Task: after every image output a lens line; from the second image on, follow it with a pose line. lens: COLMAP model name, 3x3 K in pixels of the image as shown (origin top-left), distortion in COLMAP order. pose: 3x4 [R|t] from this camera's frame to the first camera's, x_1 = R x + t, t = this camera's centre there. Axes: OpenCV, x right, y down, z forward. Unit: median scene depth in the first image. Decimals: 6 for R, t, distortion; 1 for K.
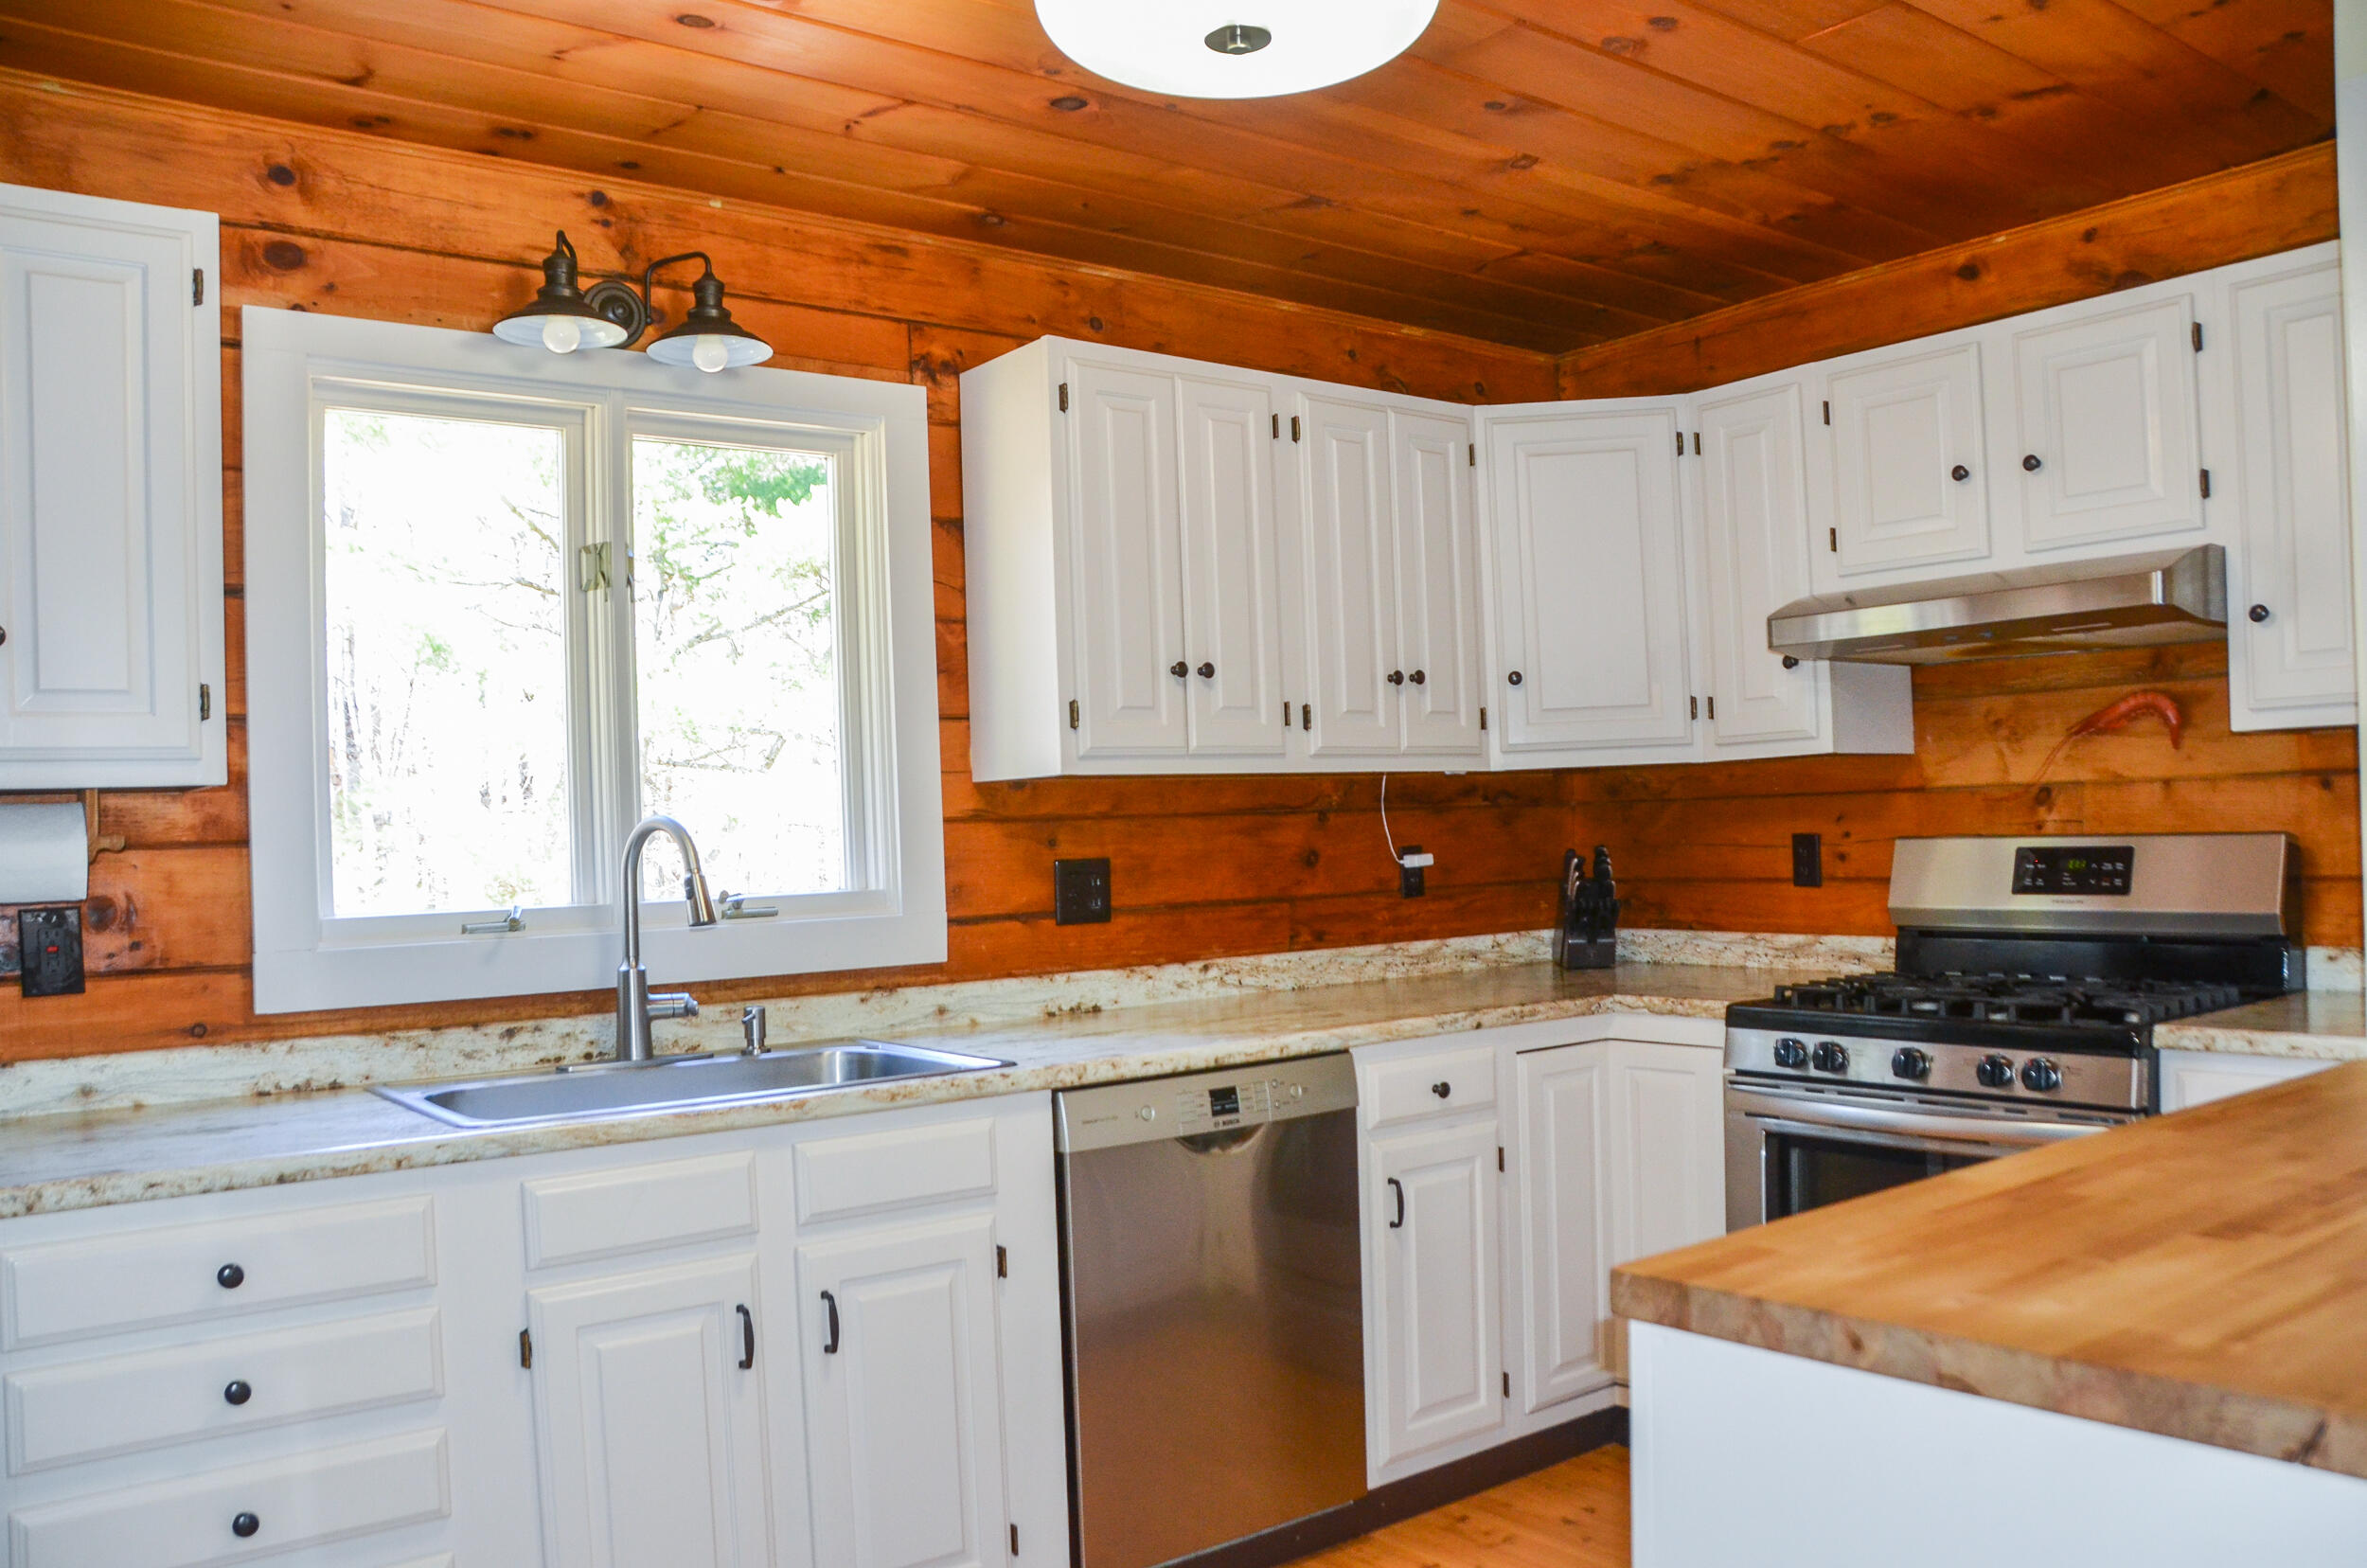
lens RADIAL K [[1849.7, 0, 1180.9], [0, 1849.7, 818.1], [0, 0, 1]] dist [-0.154394, 0.100863]
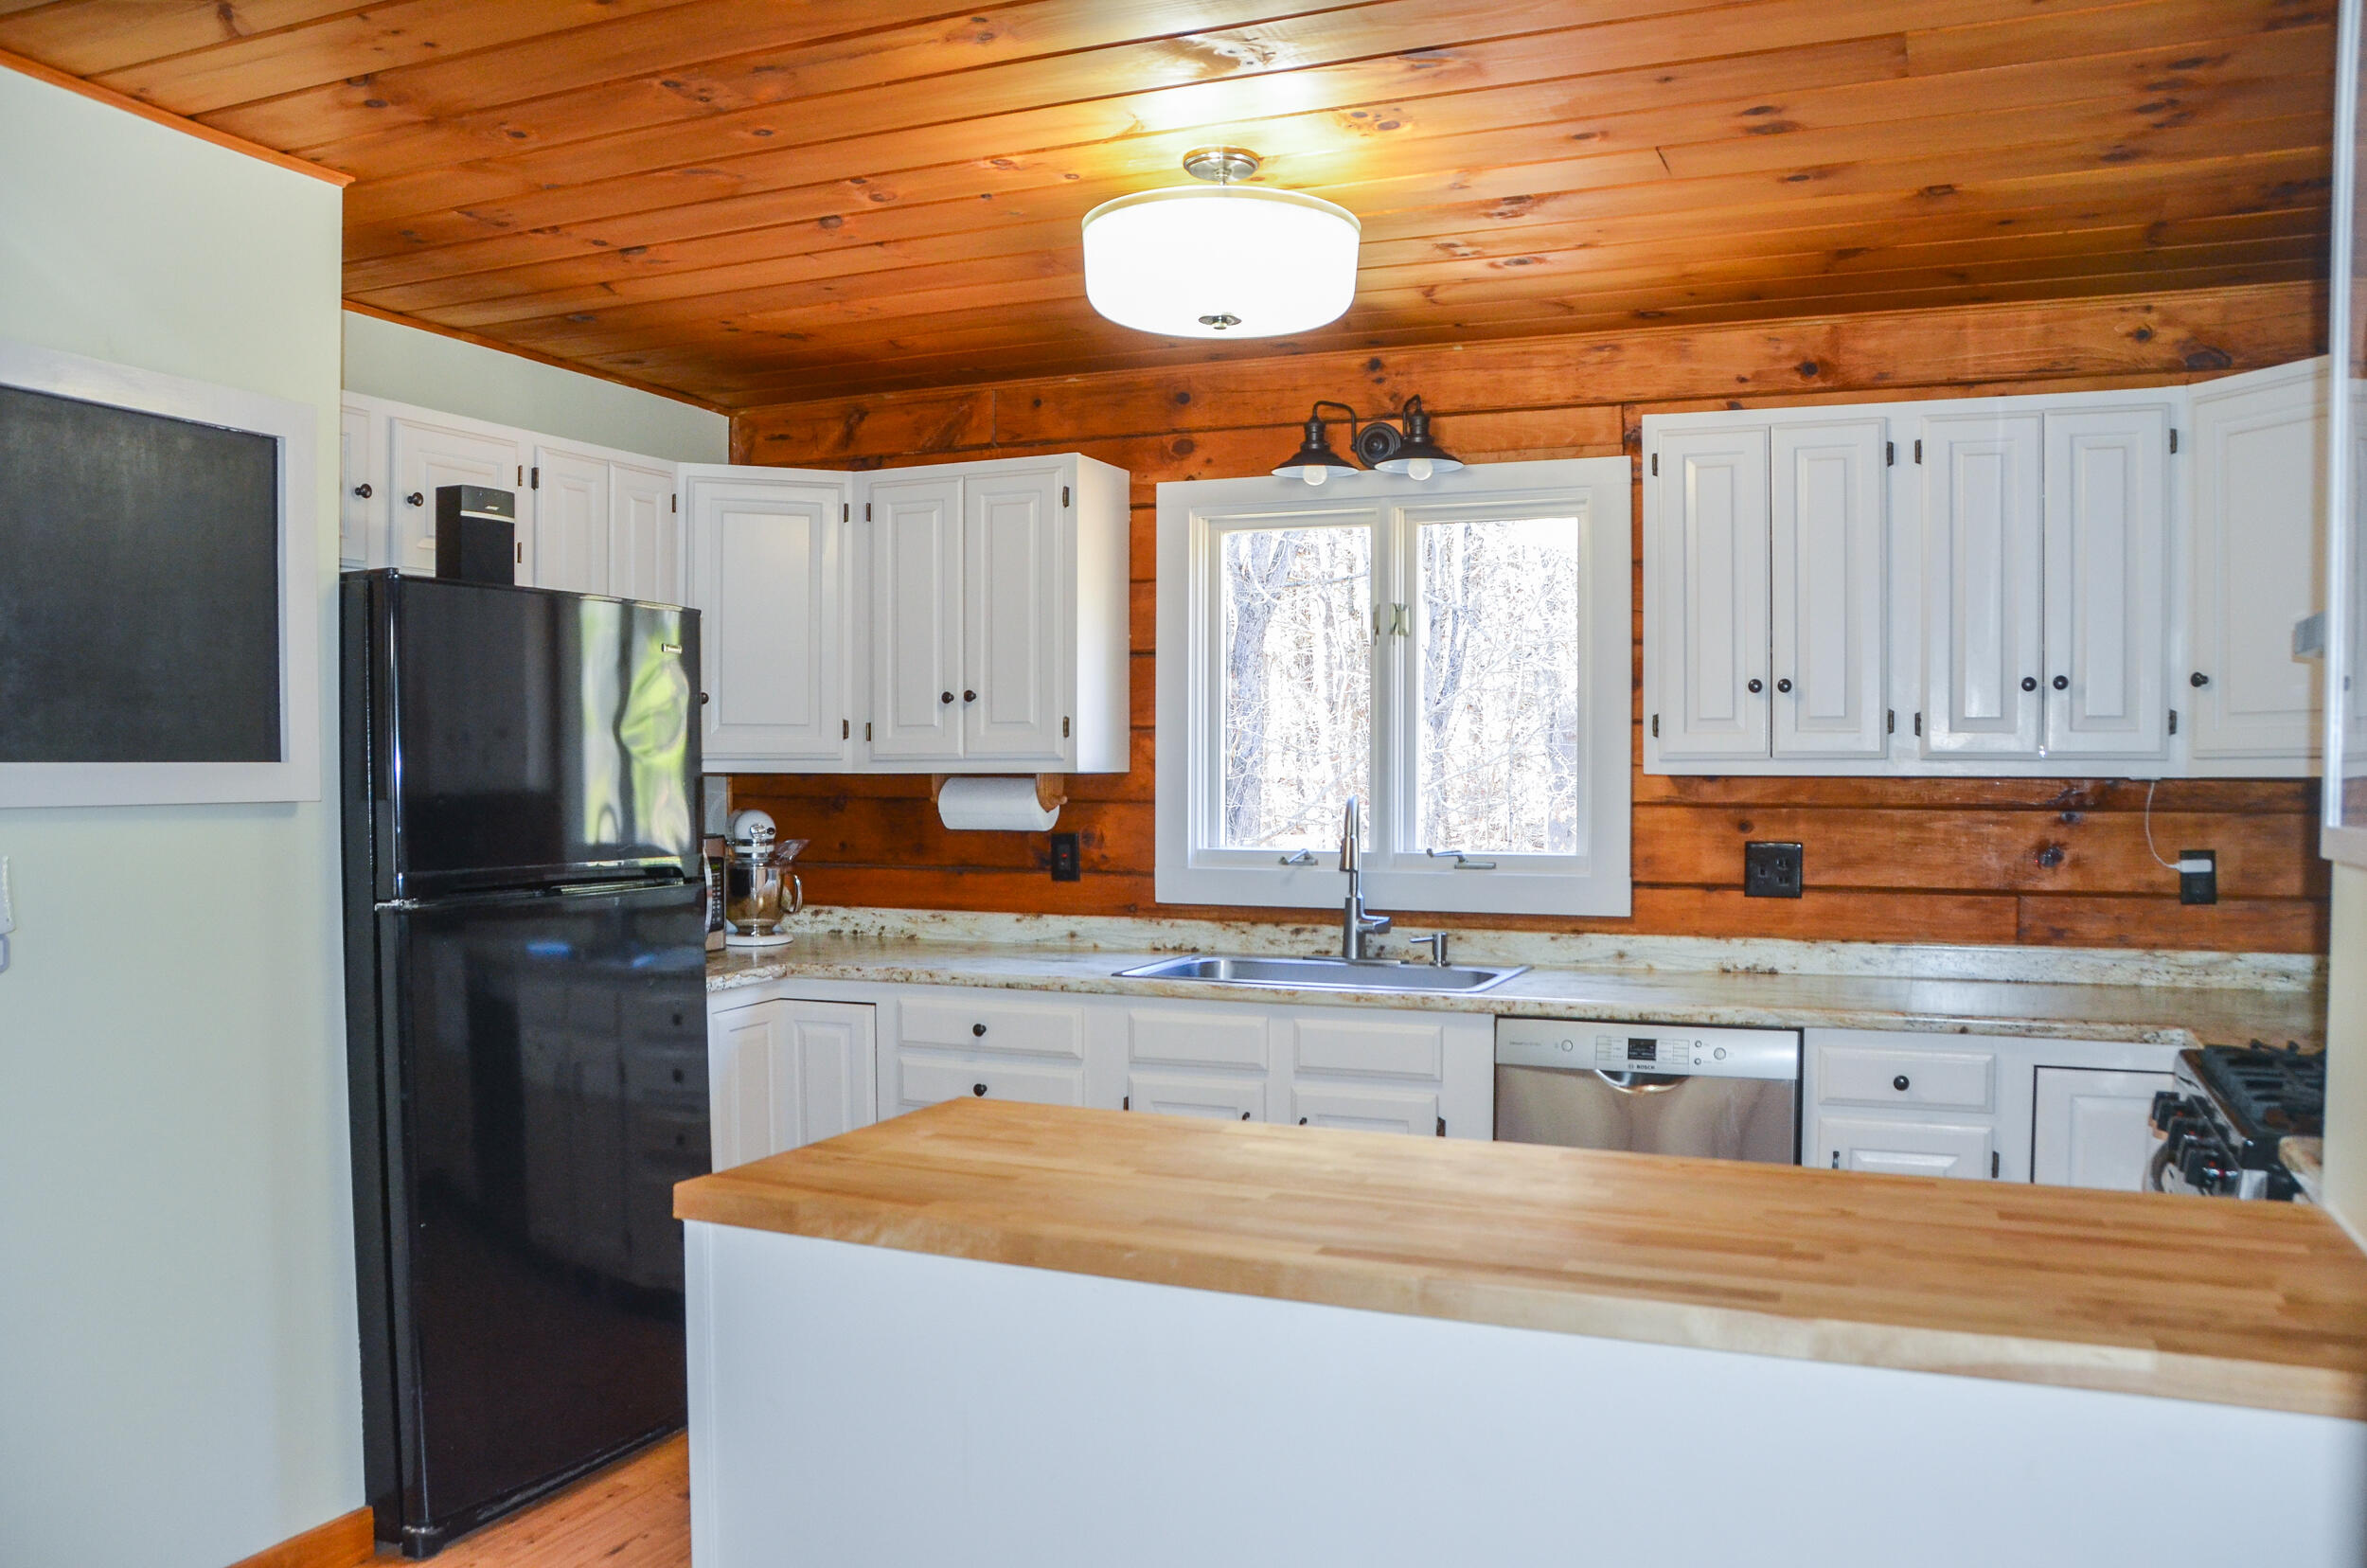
lens RADIAL K [[1849.7, 0, 1181.2], [0, 1849.7, 805.2], [0, 0, 1]] dist [-0.154394, 0.100863]
pose [[0.491222, 0.052997, -0.869421, 0.816744], [-0.012214, 0.998468, 0.053962, -0.062569], [0.870949, -0.015888, 0.491117, 0.122779]]
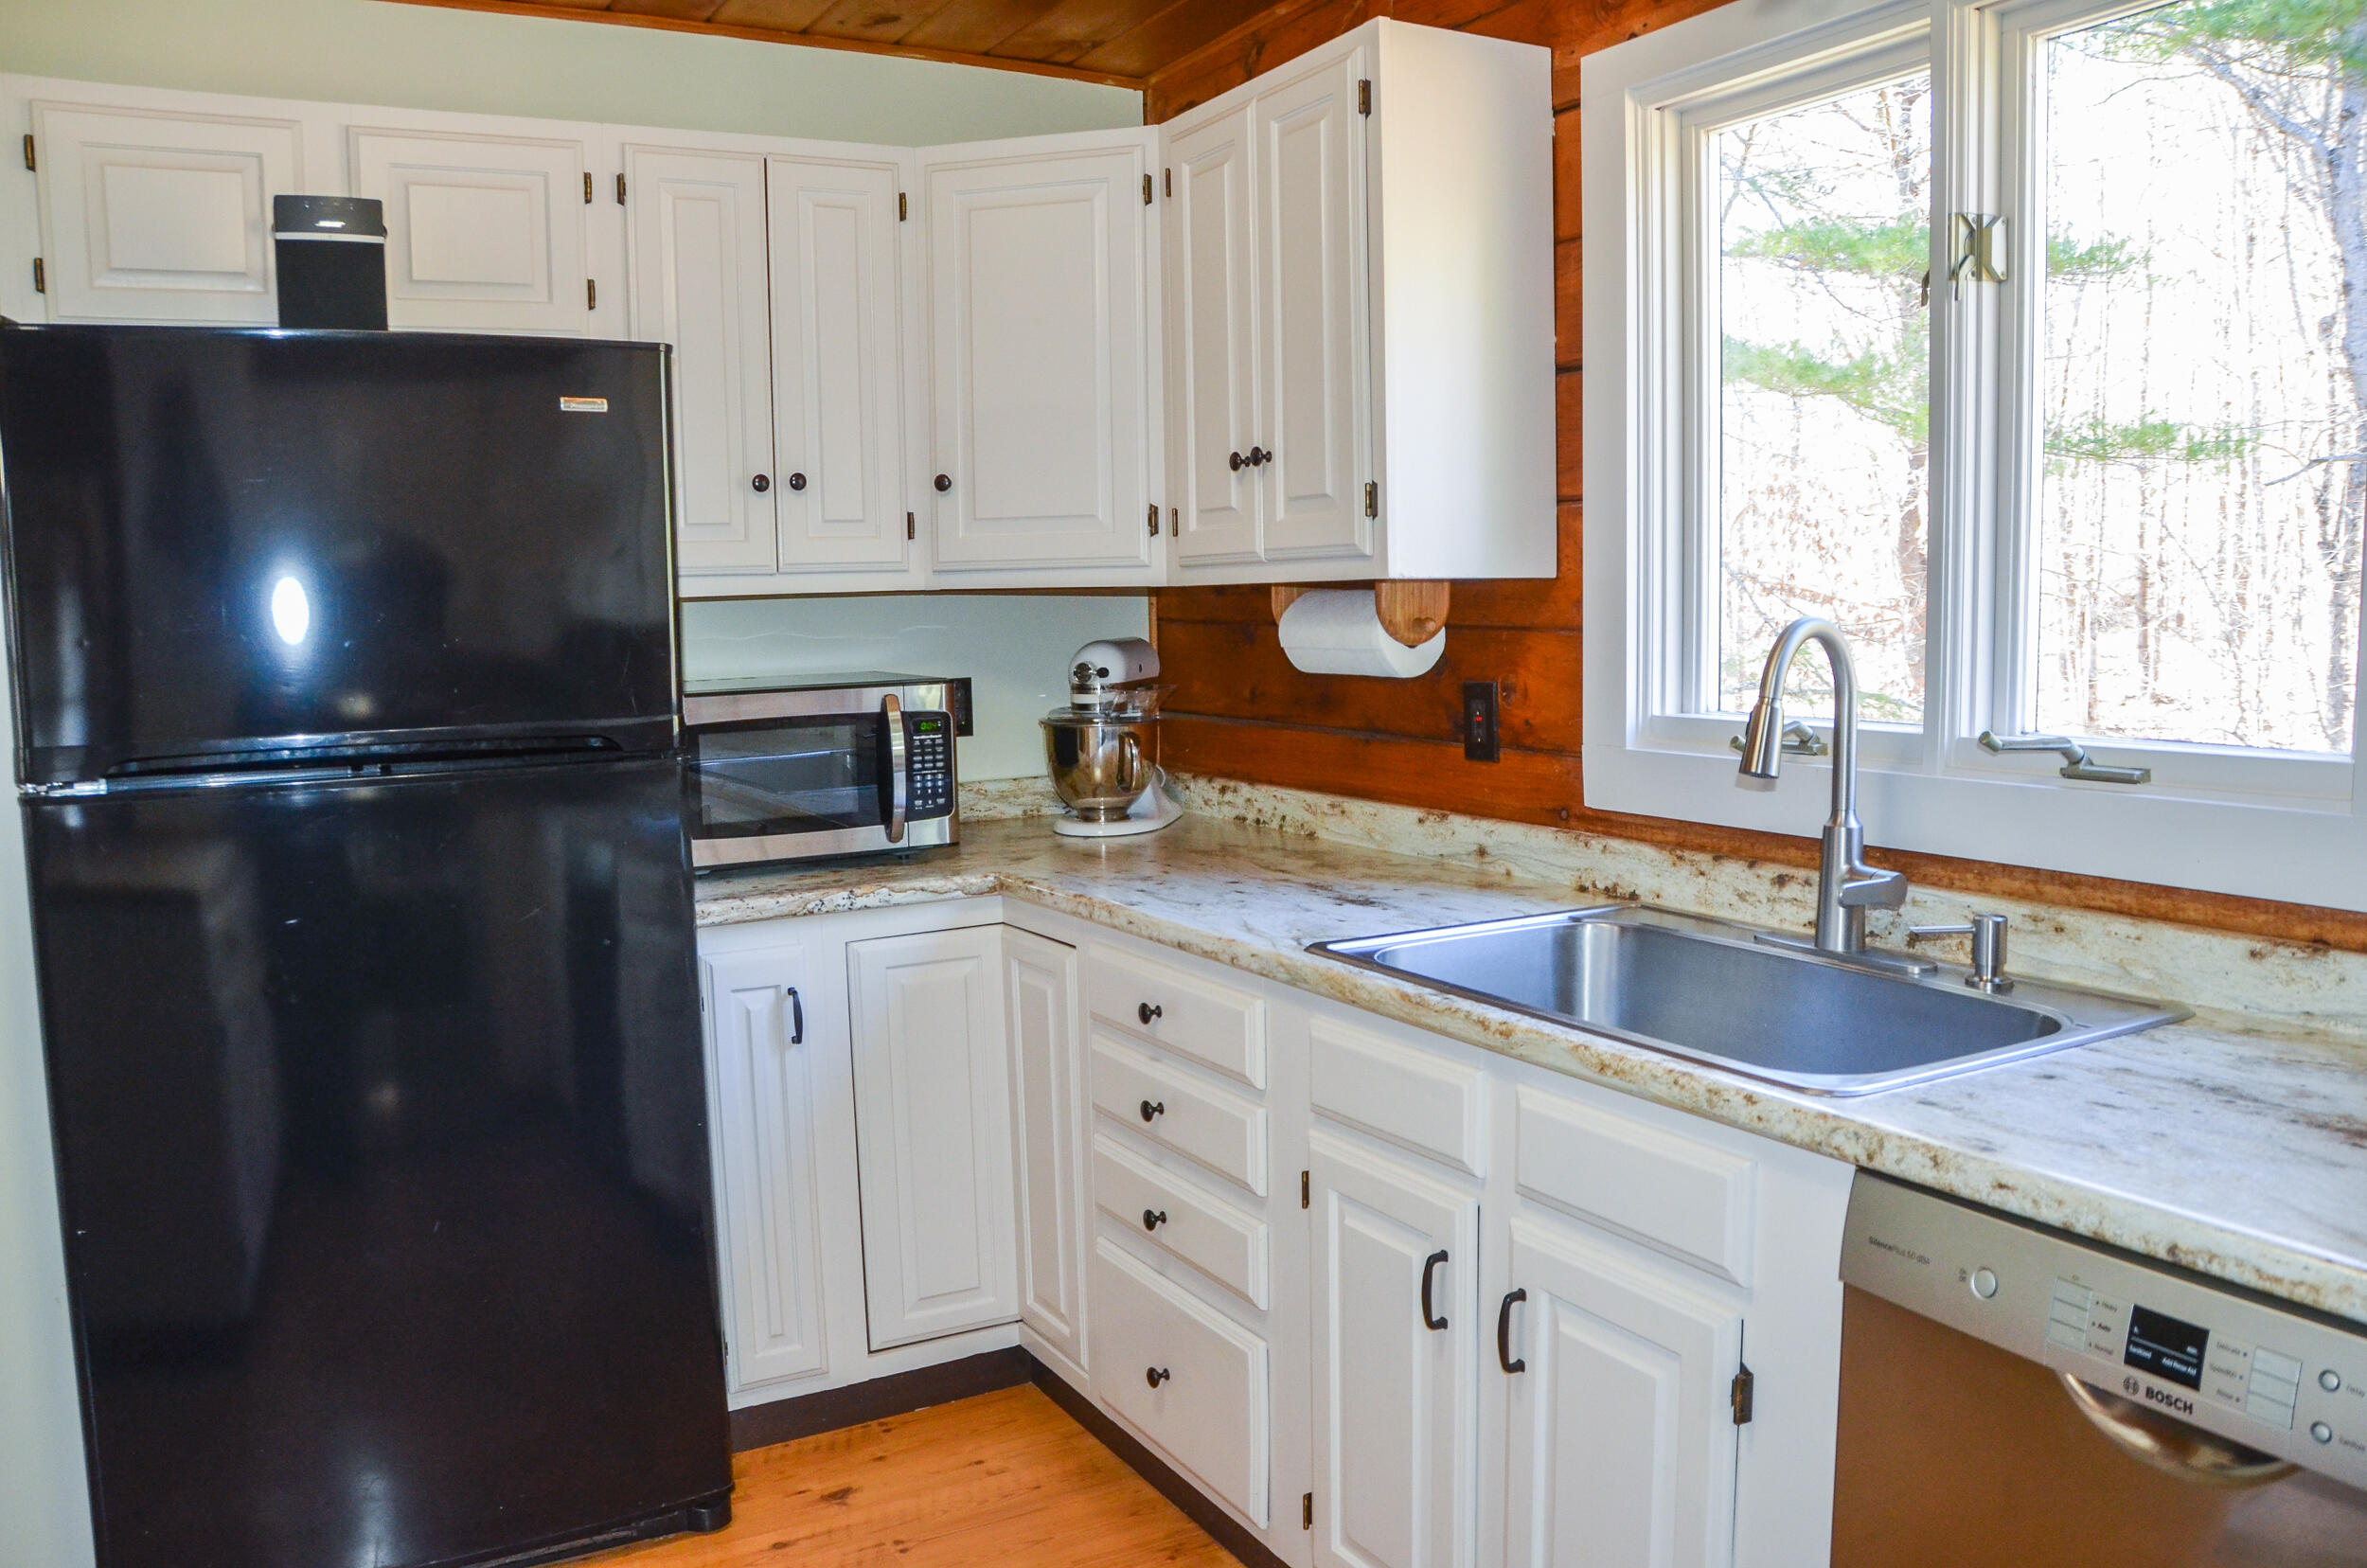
lens RADIAL K [[1849.7, 0, 1163.8], [0, 1849.7, 794.8], [0, 0, 1]] dist [-0.154394, 0.100863]
pose [[-0.152016, 0.141957, -0.978131, 0.392765], [0.029065, 0.989846, 0.139140, -0.033619], [0.987951, -0.007278, -0.154598, 0.738914]]
